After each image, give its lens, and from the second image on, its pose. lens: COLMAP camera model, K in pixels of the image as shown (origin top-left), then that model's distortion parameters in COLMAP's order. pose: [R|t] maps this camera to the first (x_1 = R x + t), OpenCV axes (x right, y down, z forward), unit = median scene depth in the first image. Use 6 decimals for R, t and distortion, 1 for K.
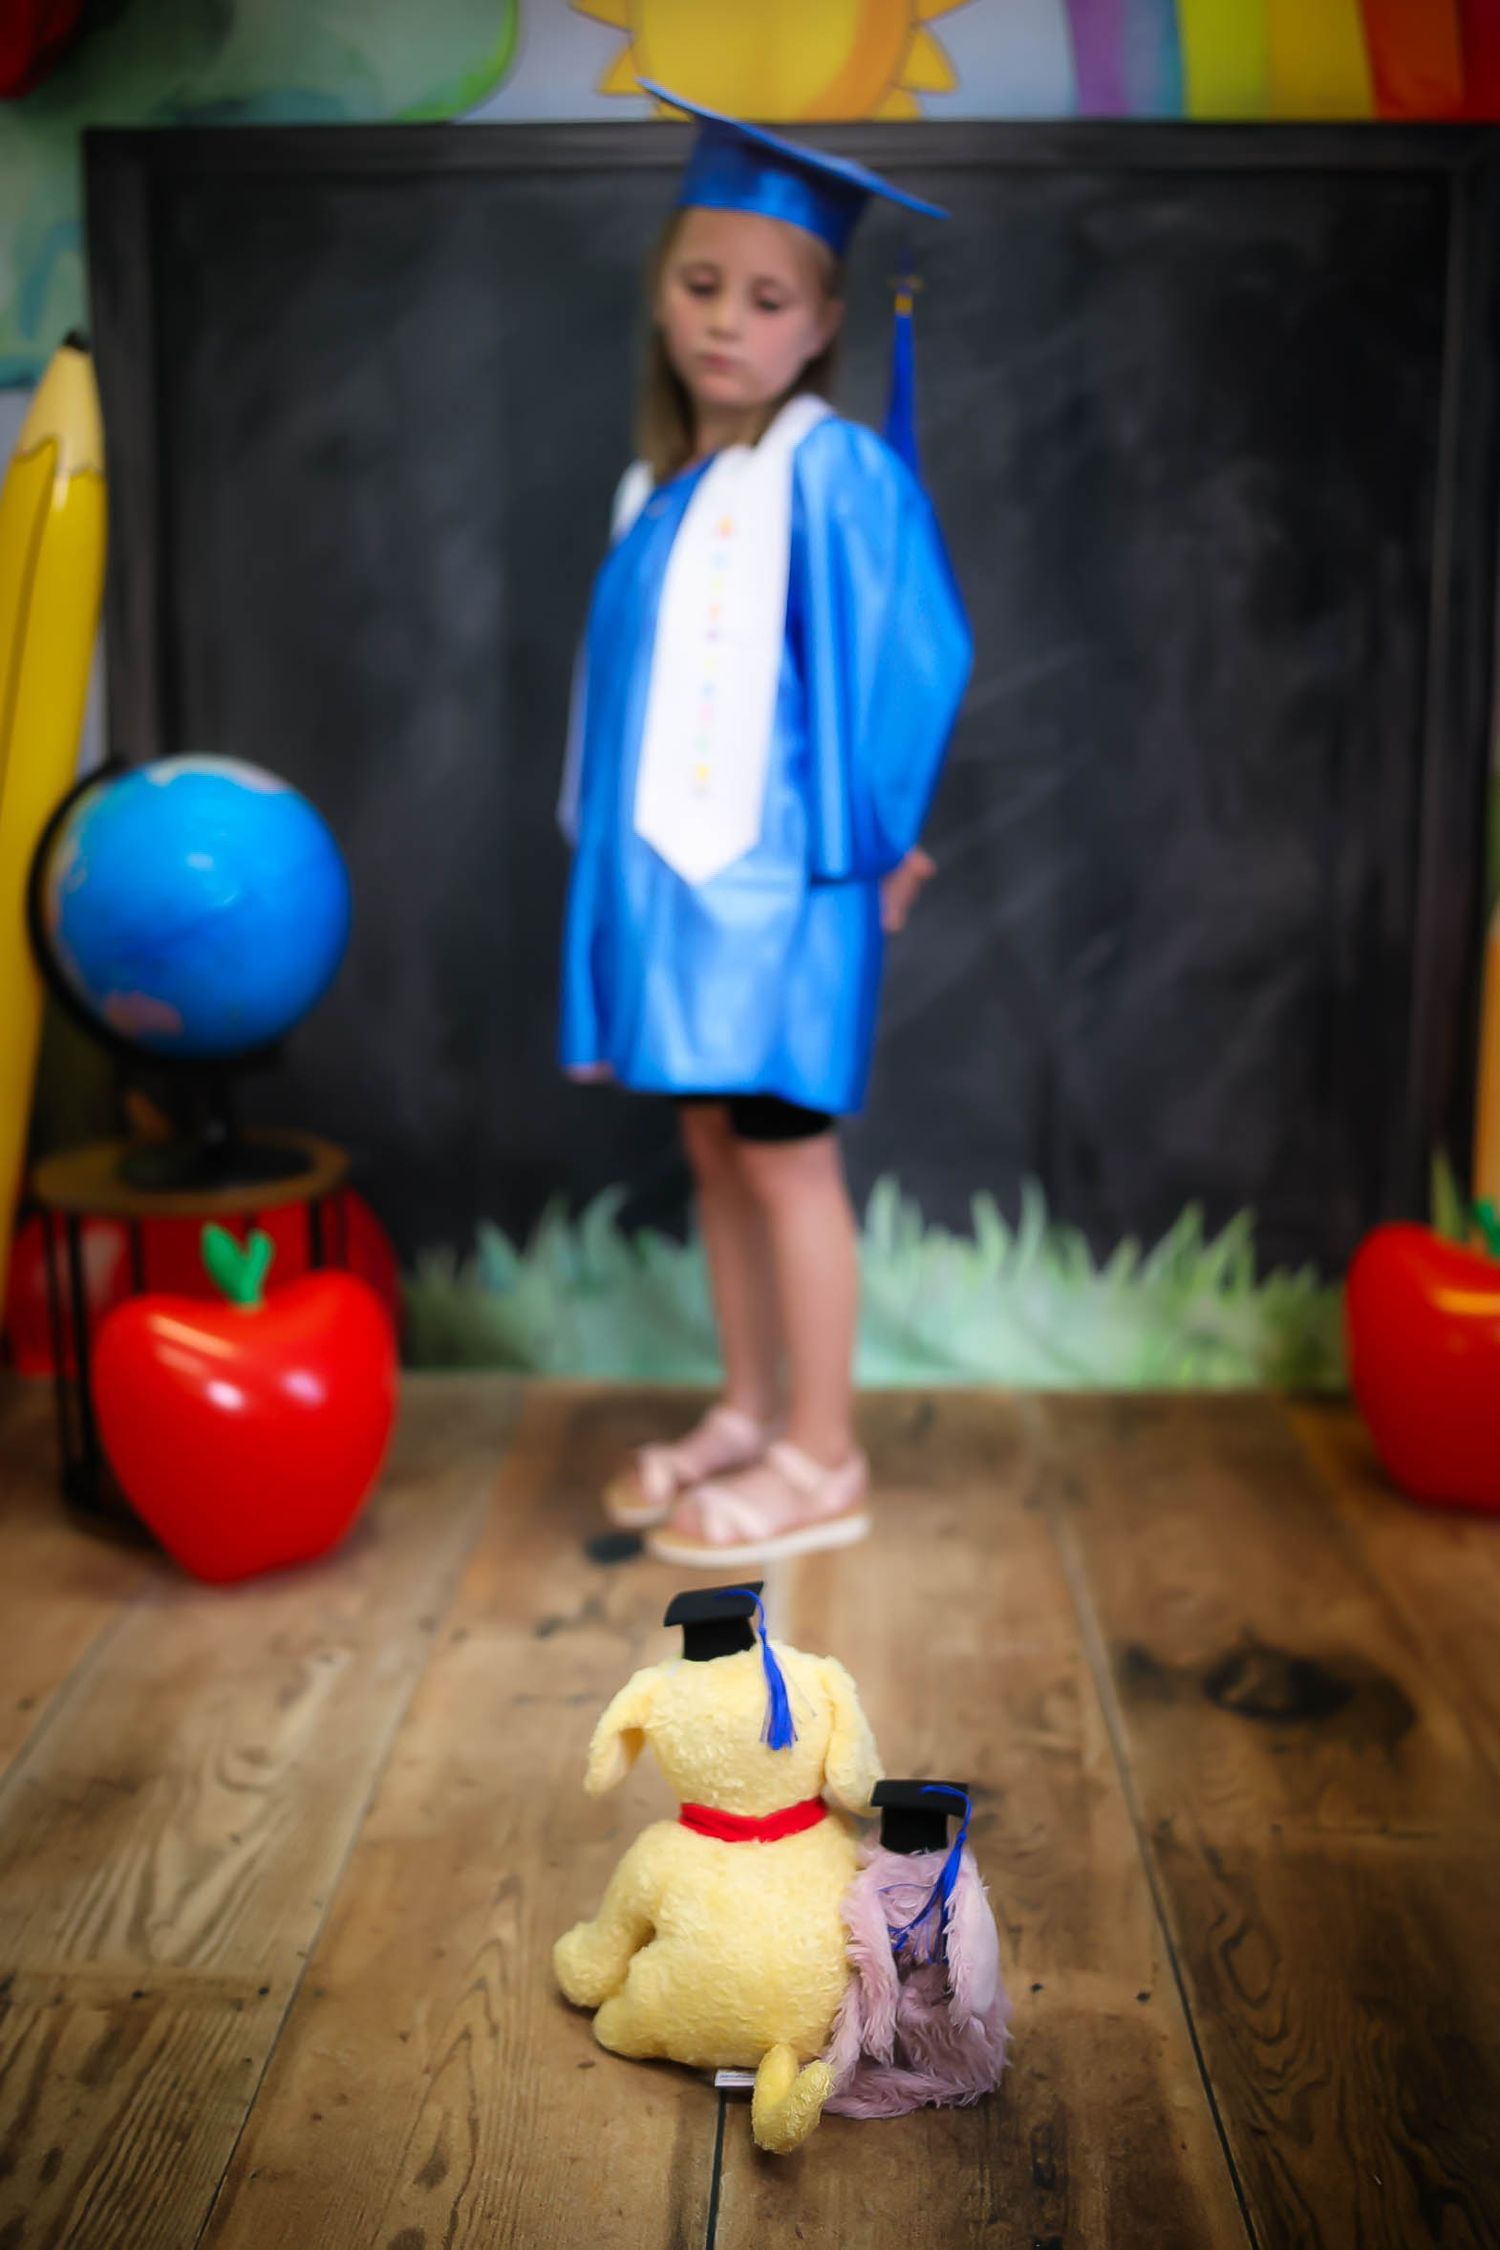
lens RADIAL K [[2246.1, 0, 750.0], [0, 2246.1, 1125.0], [0, 0, 1]] dist [-0.012758, -0.007240]
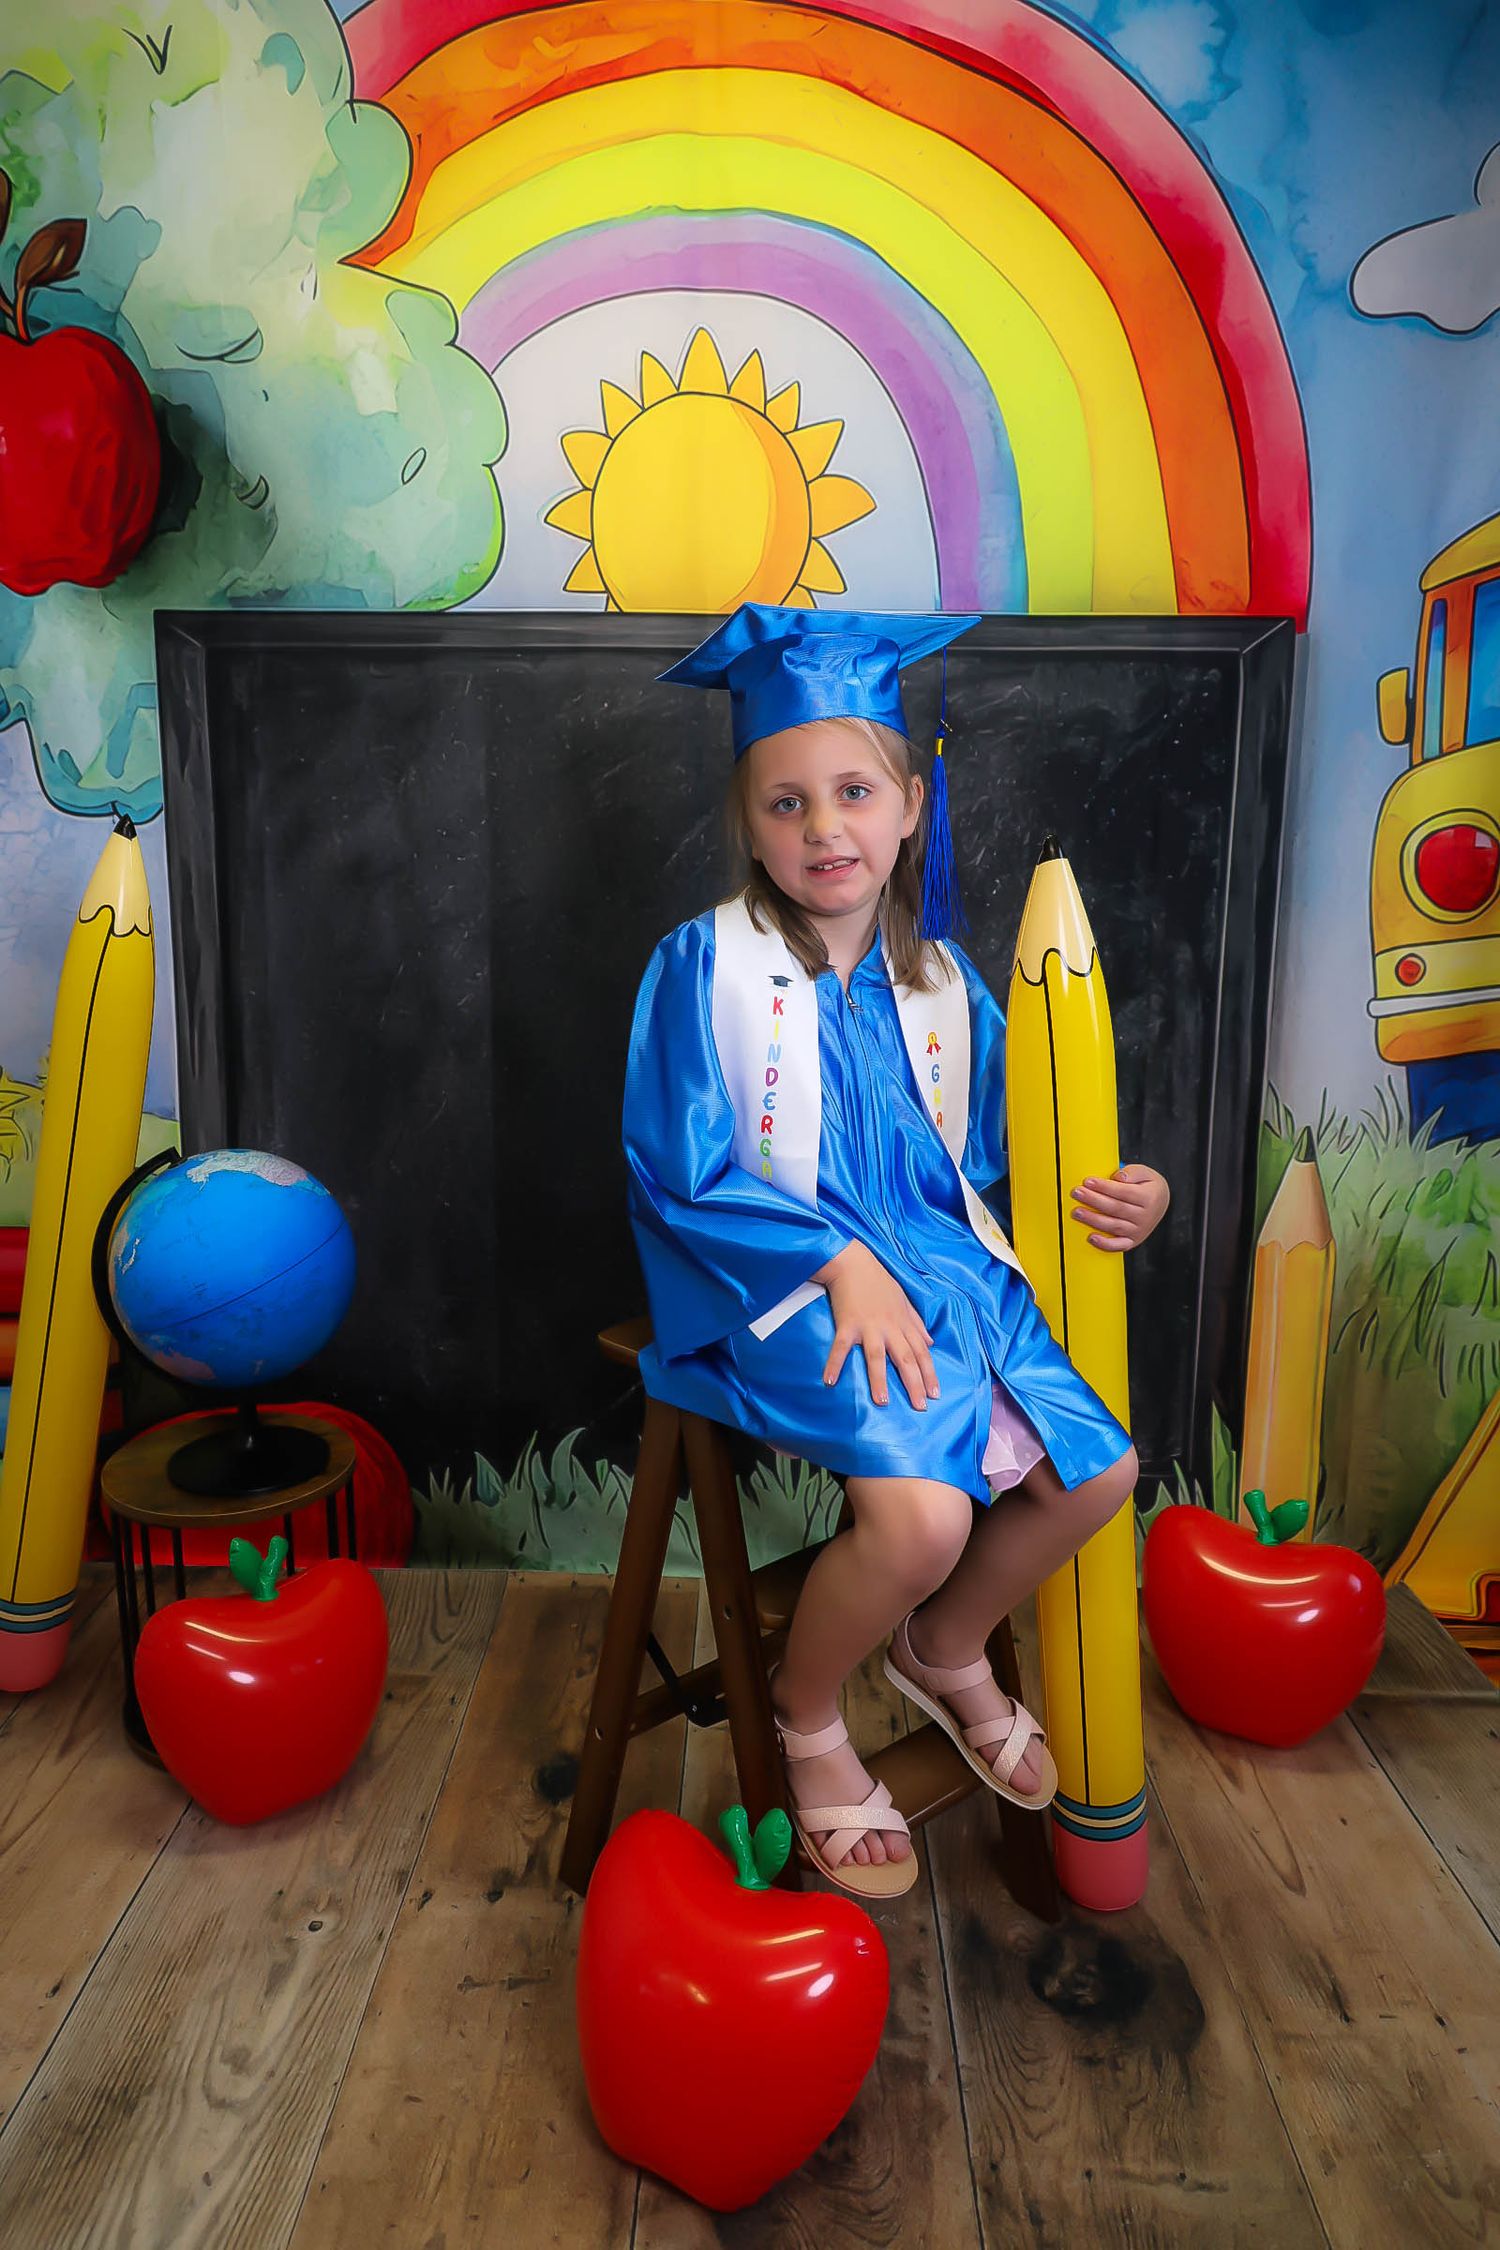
lens RADIAL K [[1528.7, 0, 726.2], [0, 1528.7, 1129.4], [0, 0, 1]] dist [0.035006, -0.006428]
pose [[0.999968, 0.008005, 0.000380, 0.030110], [-0.008009, 0.999908, 0.010950, -0.190779], [-0.000293, -0.010953, 0.999940, 0.145515]]
